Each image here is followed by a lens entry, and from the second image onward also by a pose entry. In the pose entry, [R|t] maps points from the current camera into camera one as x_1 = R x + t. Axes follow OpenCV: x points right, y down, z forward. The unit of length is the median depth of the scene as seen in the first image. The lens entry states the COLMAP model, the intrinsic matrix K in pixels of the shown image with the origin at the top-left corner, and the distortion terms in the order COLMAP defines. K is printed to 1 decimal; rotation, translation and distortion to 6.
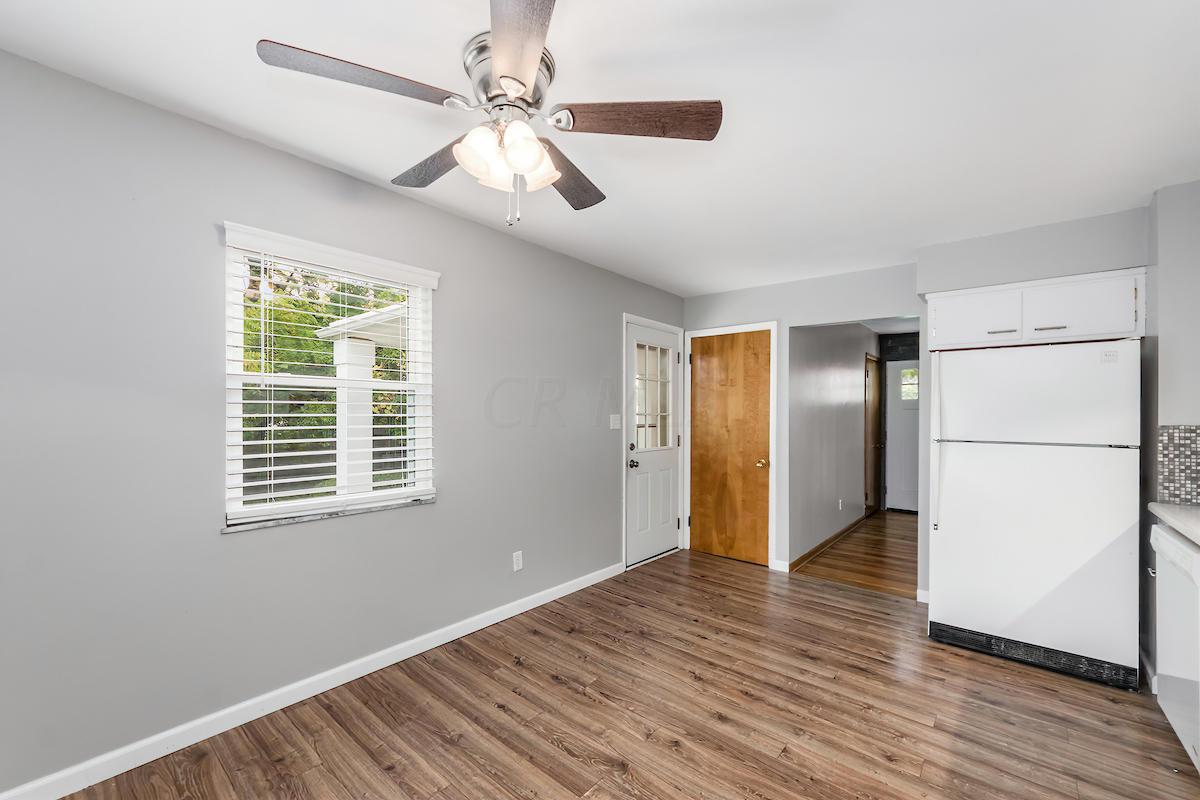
lens RADIAL K [[496.3, 0, 605.2], [0, 496.3, 423.2], [0, 0, 1]] dist [0.001245, 0.000005]
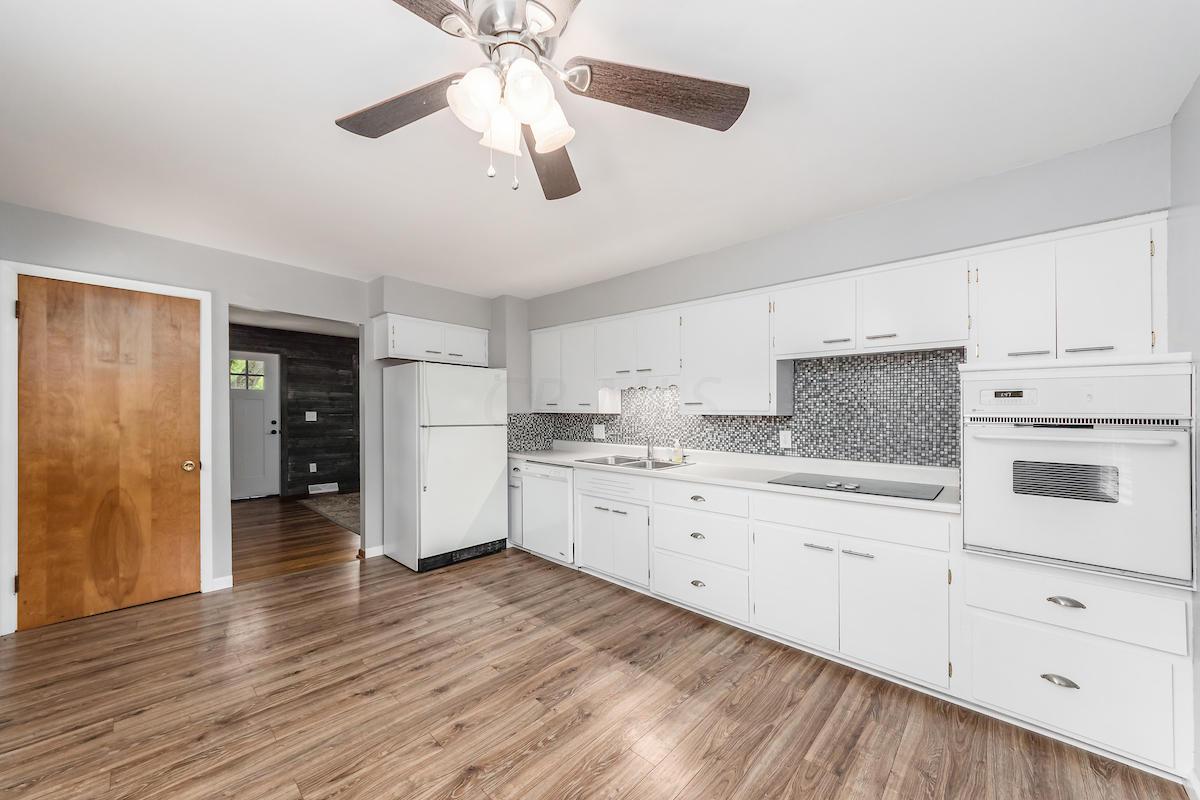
lens RADIAL K [[446.4, 0, 594.9], [0, 446.4, 409.4], [0, 0, 1]] dist [-0.000130, 0.000461]
pose [[0.038978, -0.004747, 0.999229, -0.540436], [0.004812, 0.999978, 0.004563, -0.014095], [-0.999228, 0.004630, 0.039000, 0.470935]]
